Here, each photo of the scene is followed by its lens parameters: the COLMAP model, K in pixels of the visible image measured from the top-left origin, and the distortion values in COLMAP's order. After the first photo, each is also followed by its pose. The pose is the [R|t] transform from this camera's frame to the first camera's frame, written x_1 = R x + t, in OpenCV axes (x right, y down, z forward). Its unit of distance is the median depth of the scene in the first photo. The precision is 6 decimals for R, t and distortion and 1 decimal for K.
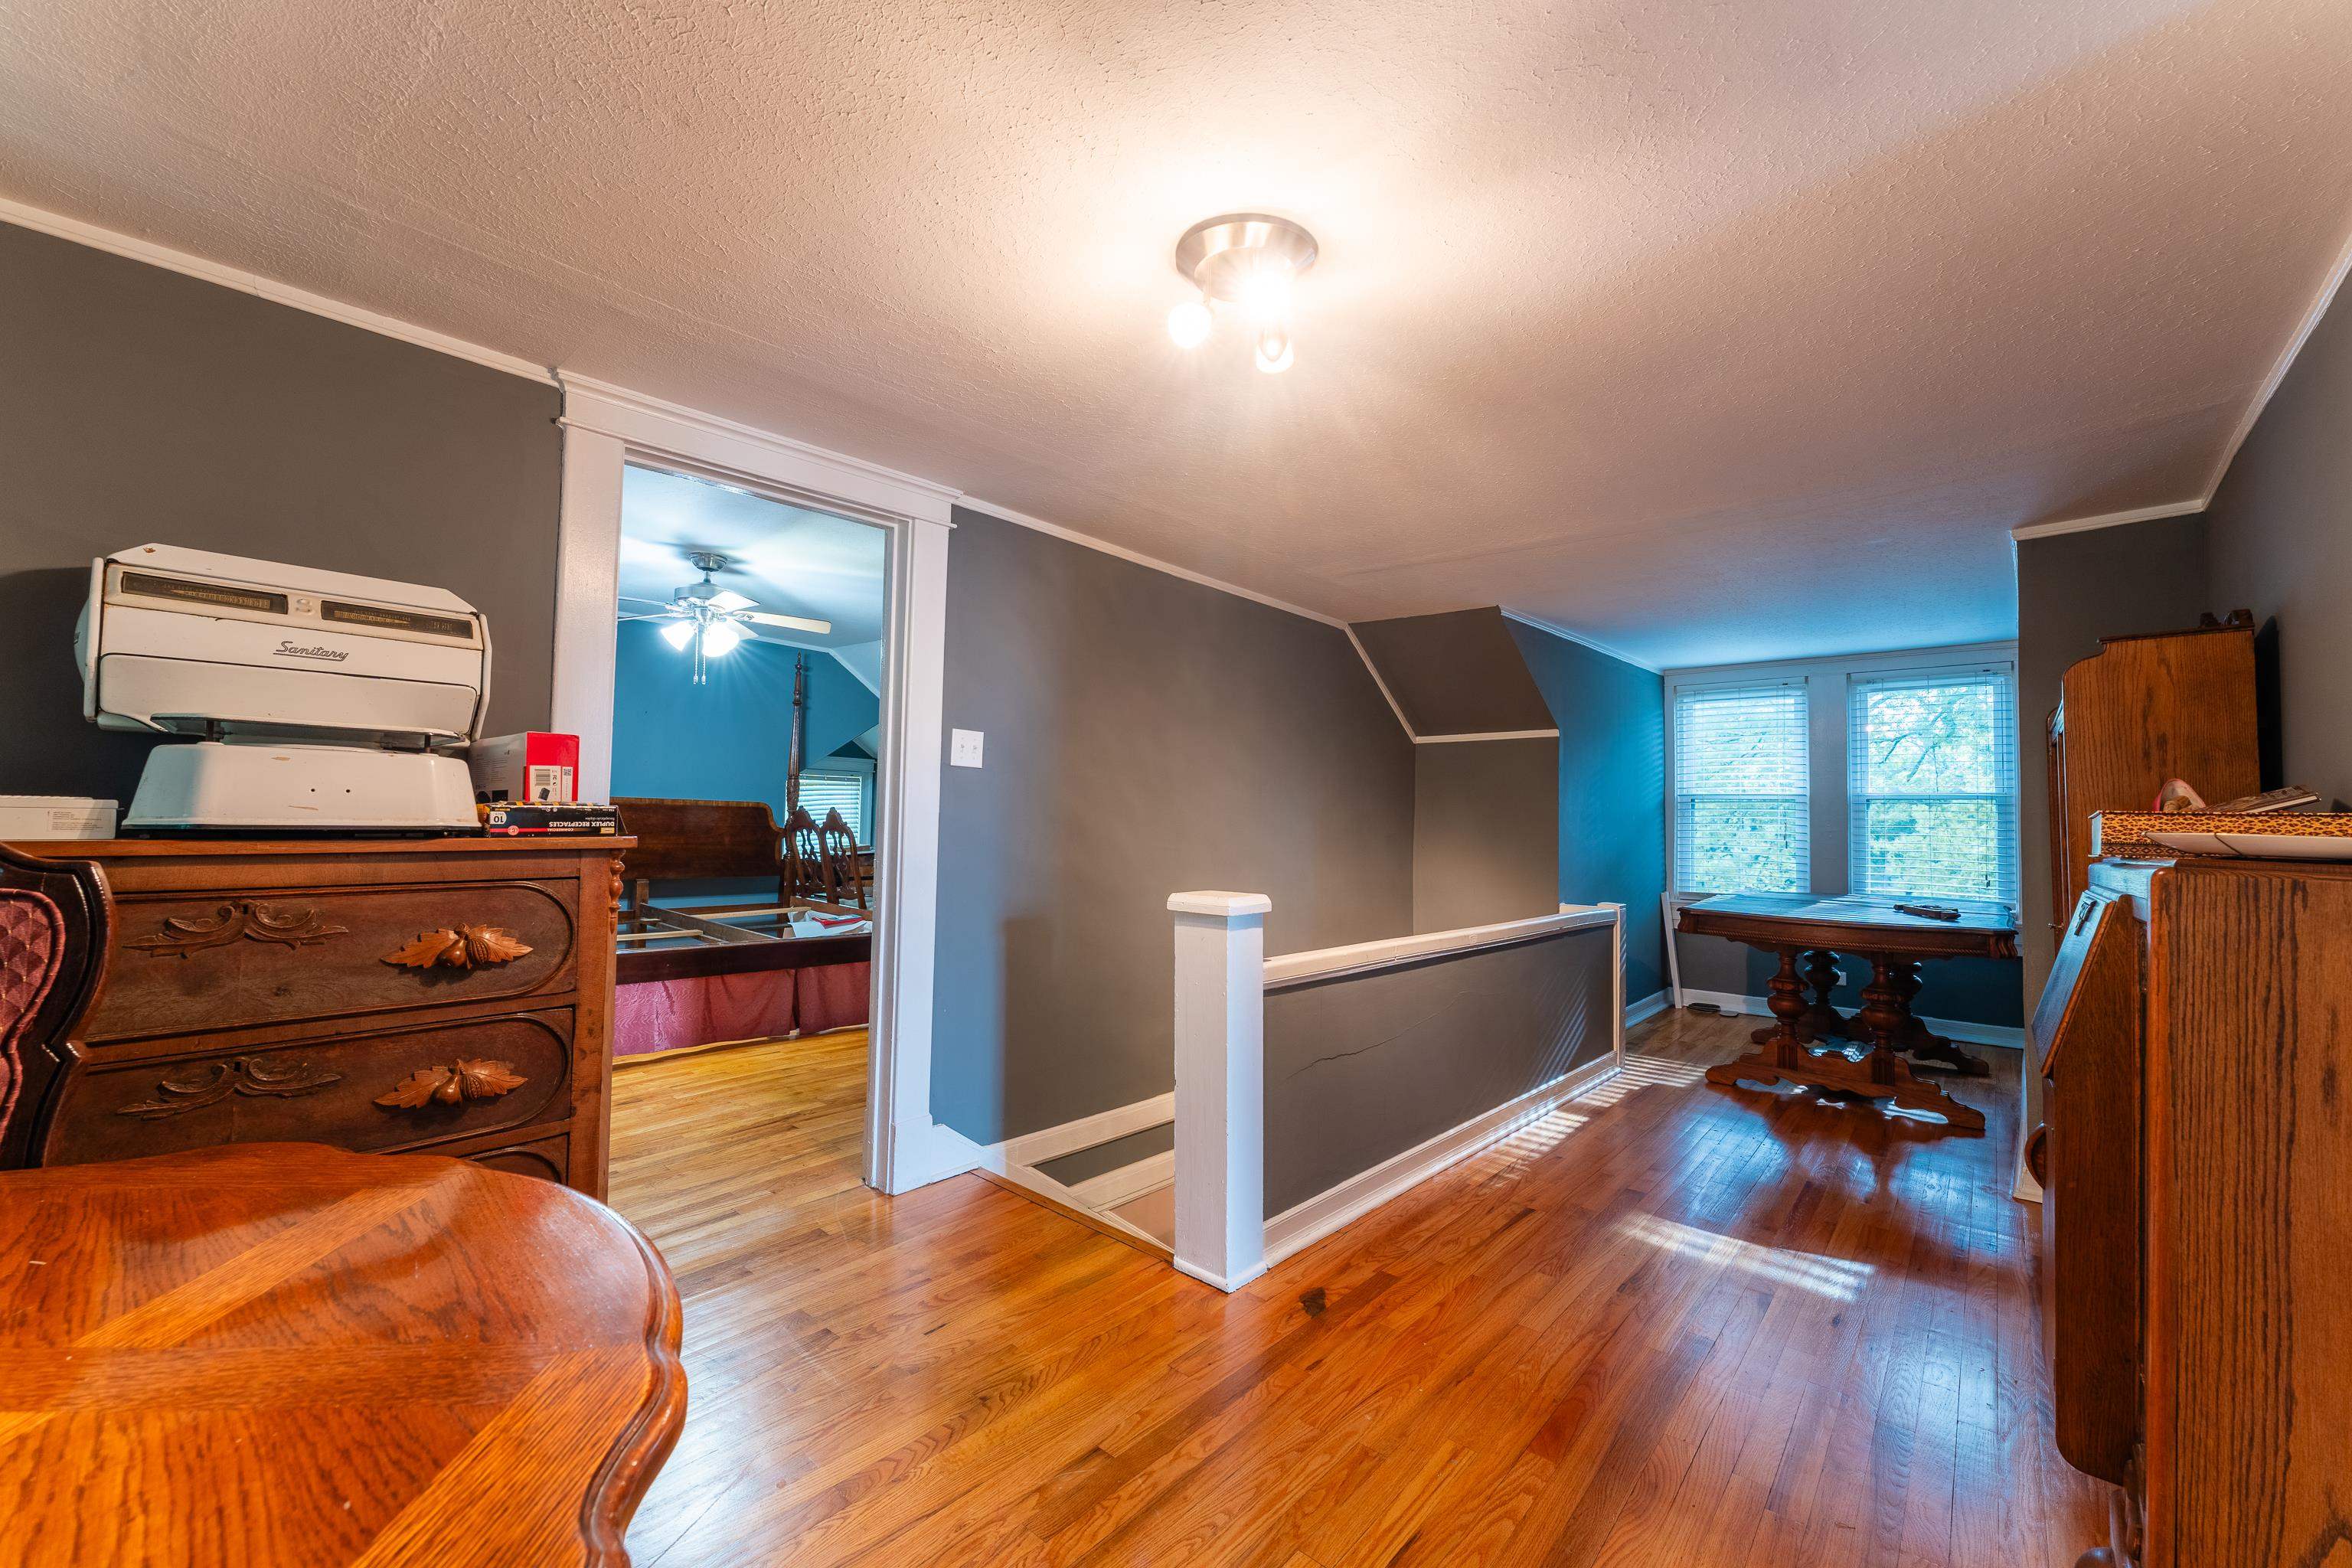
lens RADIAL K [[934.5, 0, 1176.0], [0, 934.5, 784.0], [0, 0, 1]] dist [-0.003537, -0.000426]
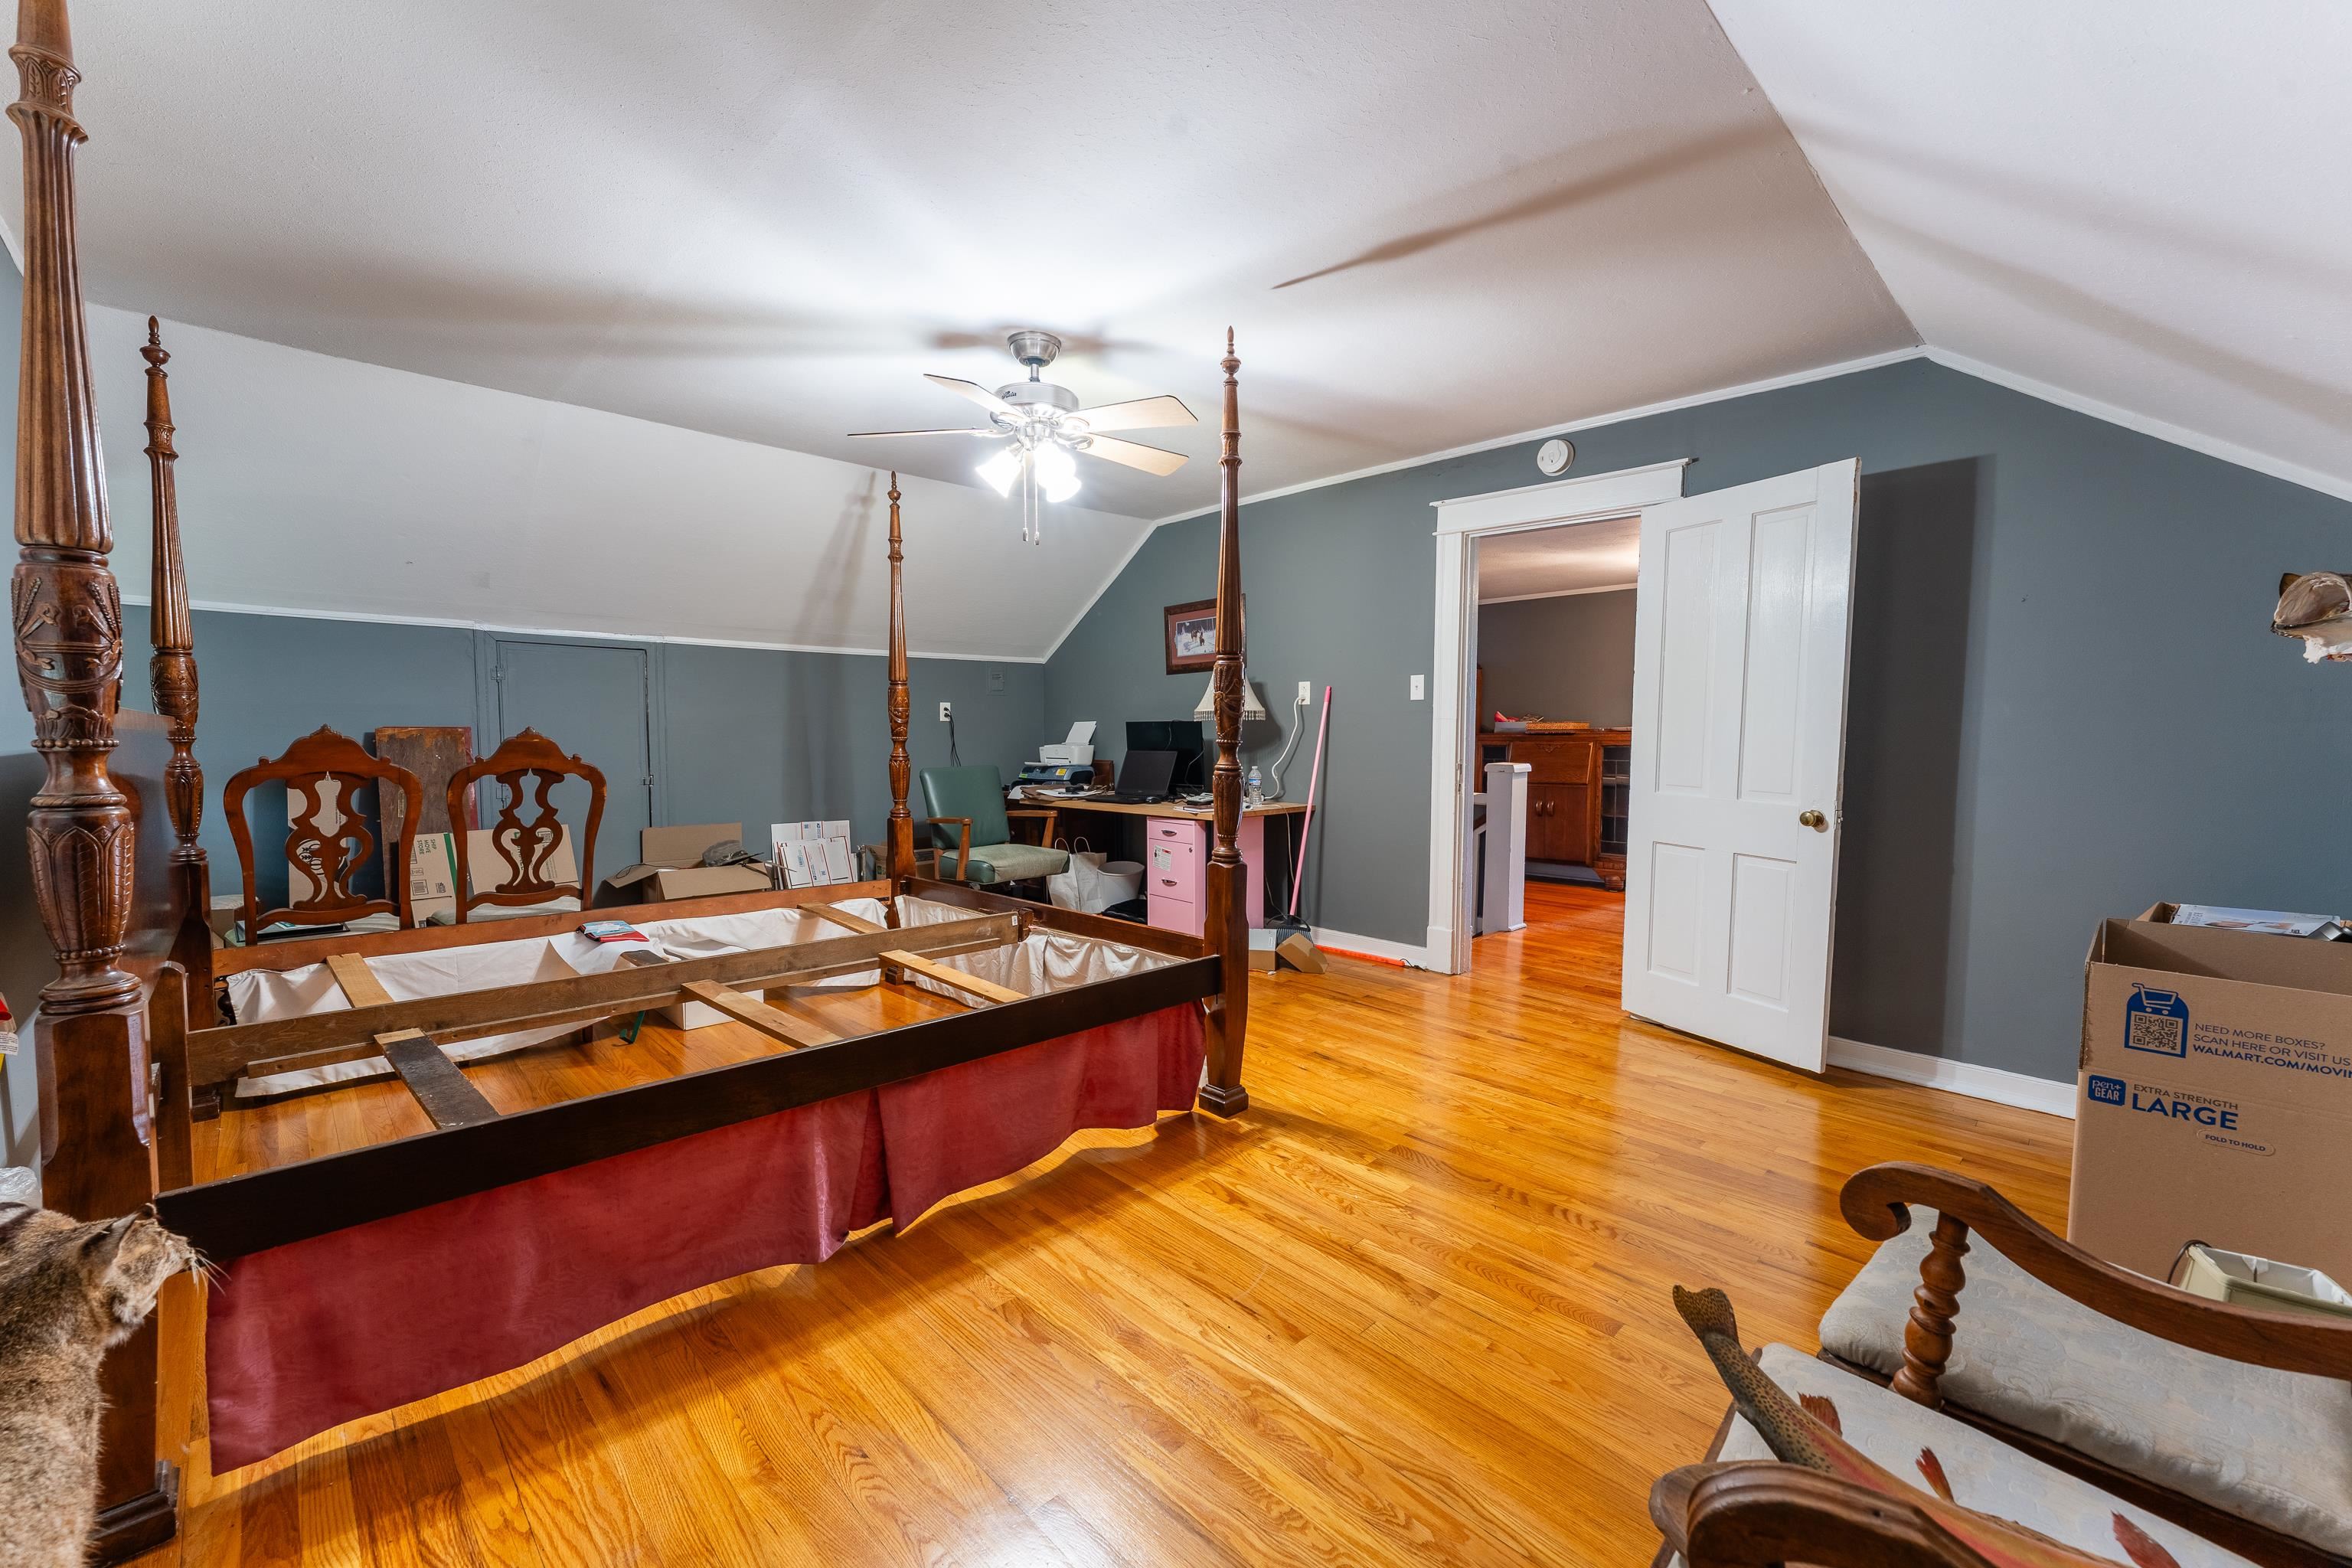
lens RADIAL K [[934.5, 0, 1176.0], [0, 934.5, 784.0], [0, 0, 1]] dist [-0.003537, -0.000426]
pose [[0.068132, -0.080535, 0.994420, -1.181902], [-0.036165, 0.995882, 0.083132, 0.002163], [-0.997021, -0.041627, 0.064939, 0.867035]]
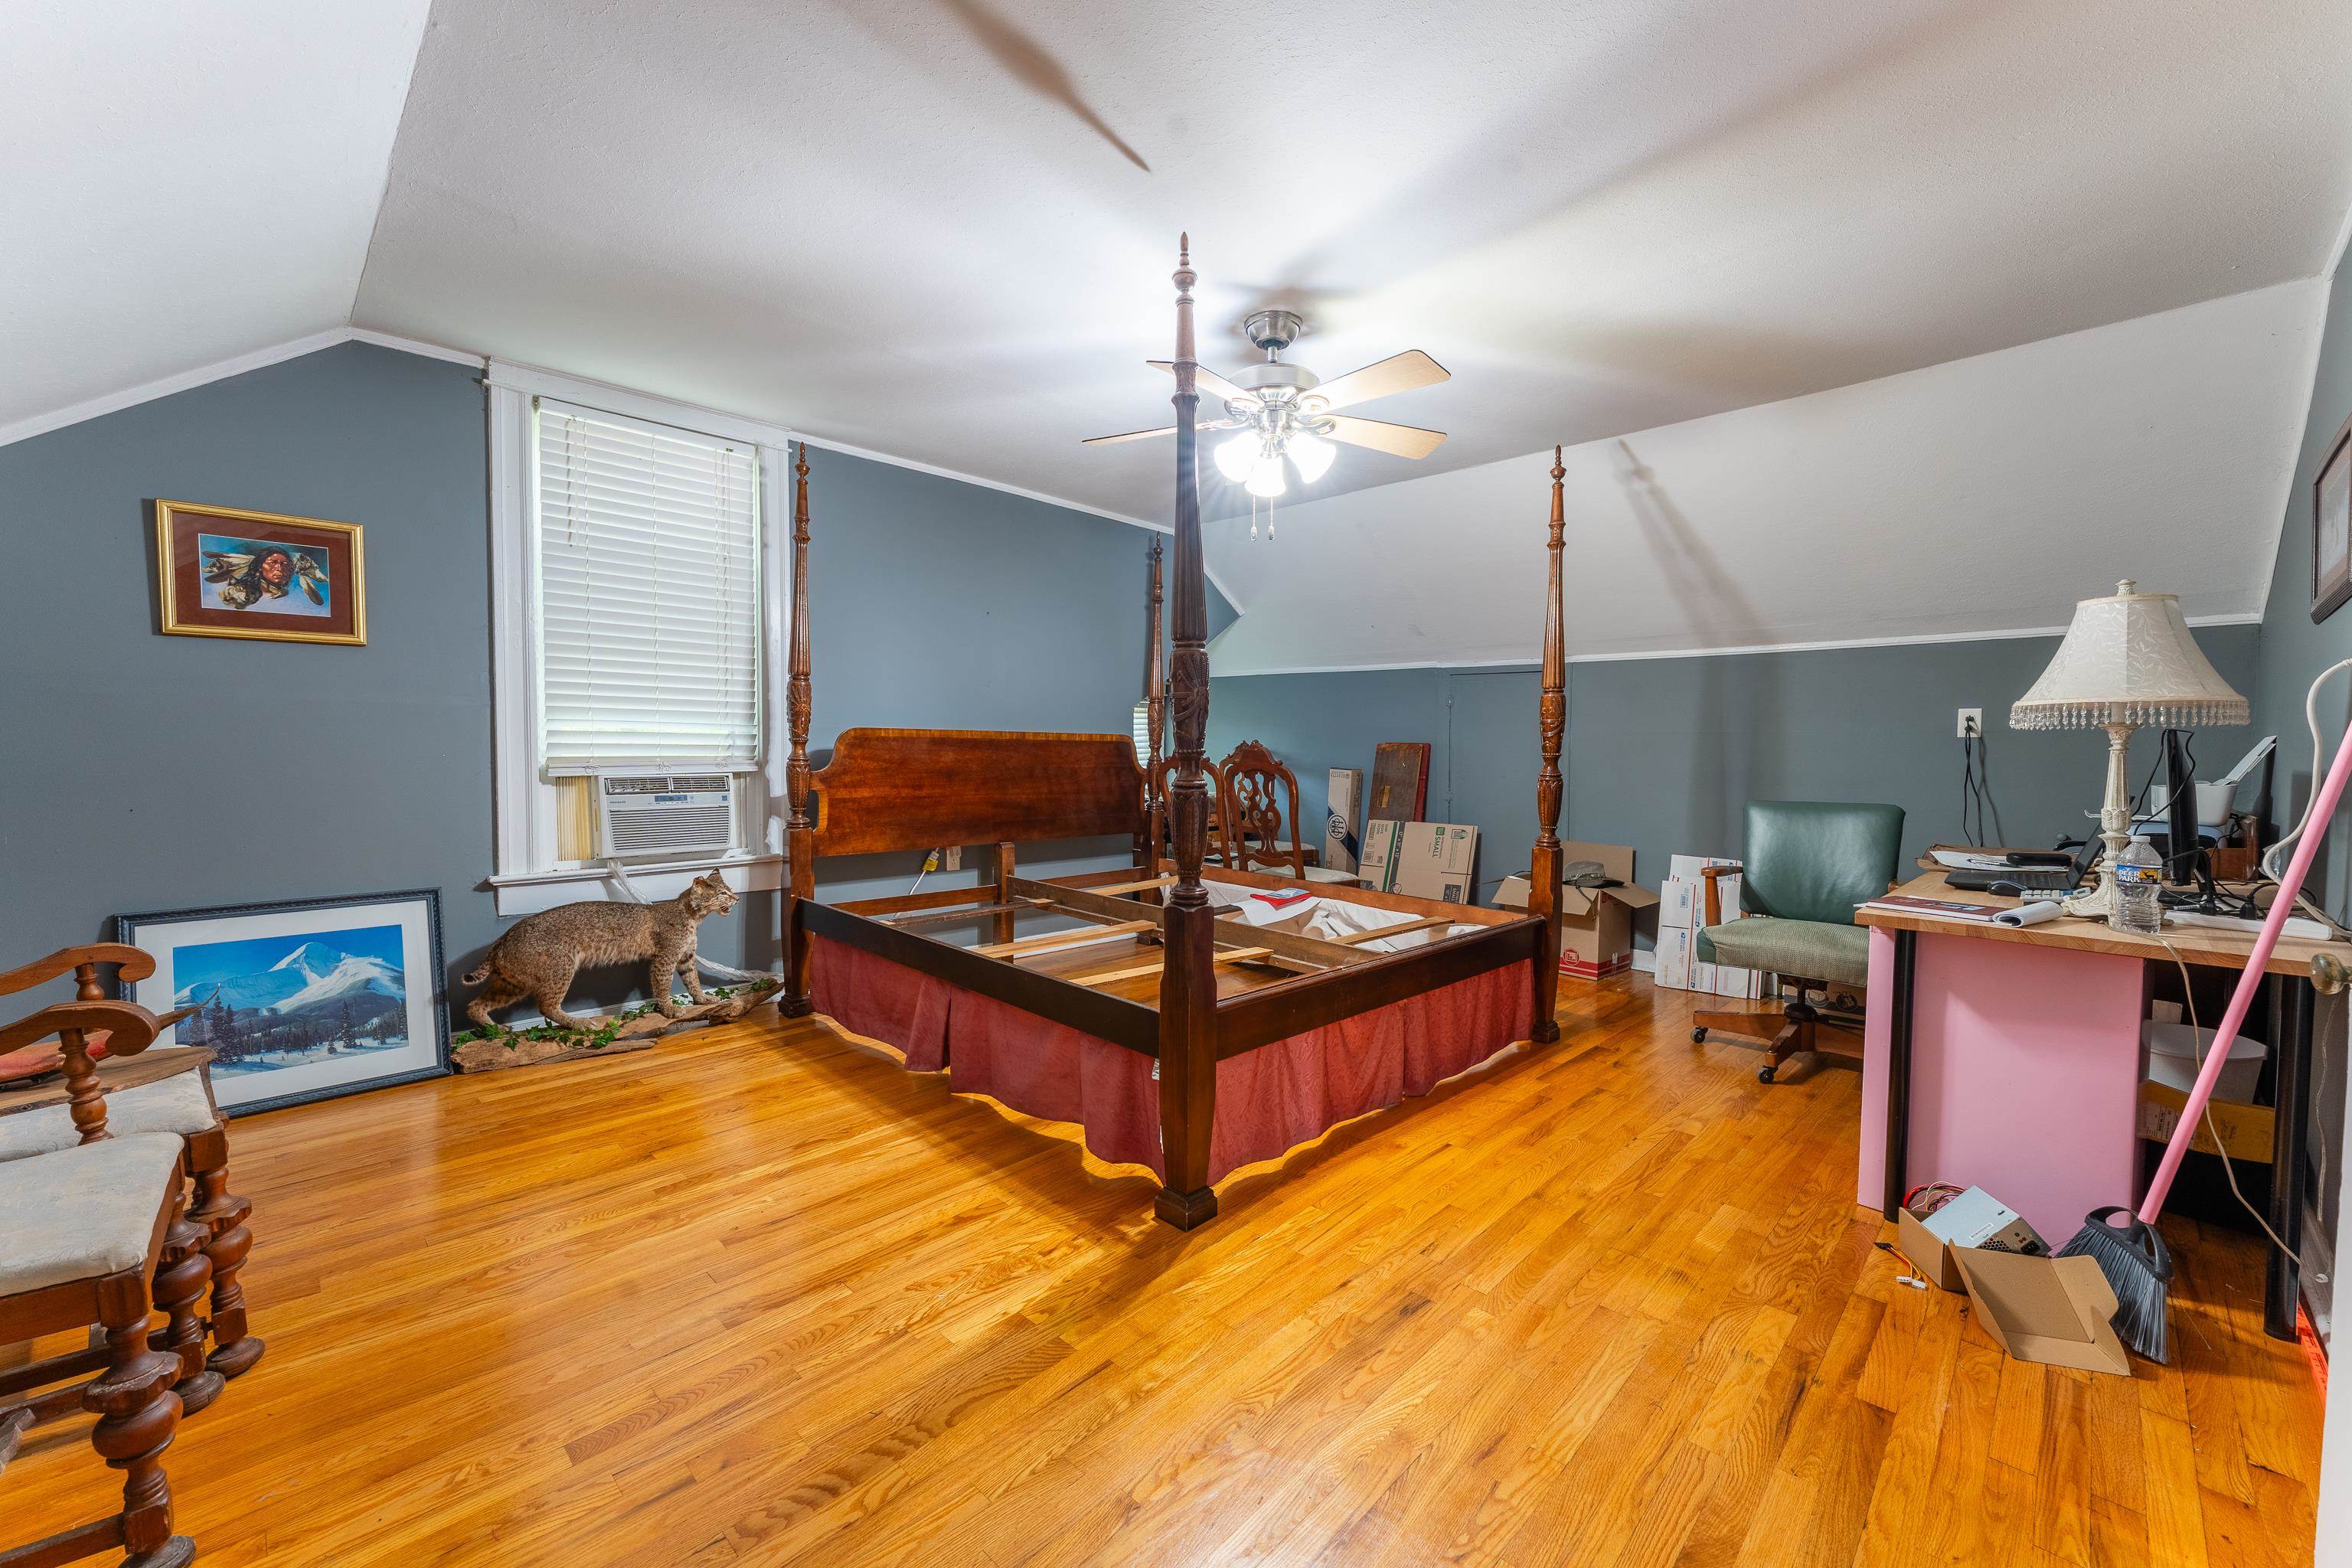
lens RADIAL K [[934.5, 0, 1176.0], [0, 934.5, 784.0], [0, 0, 1]] dist [-0.003537, -0.000426]
pose [[0.998687, -0.009868, -0.050259, -0.547993], [0.013743, 0.996909, 0.077351, 0.003043], [0.049340, -0.077940, 0.995736, 0.388700]]
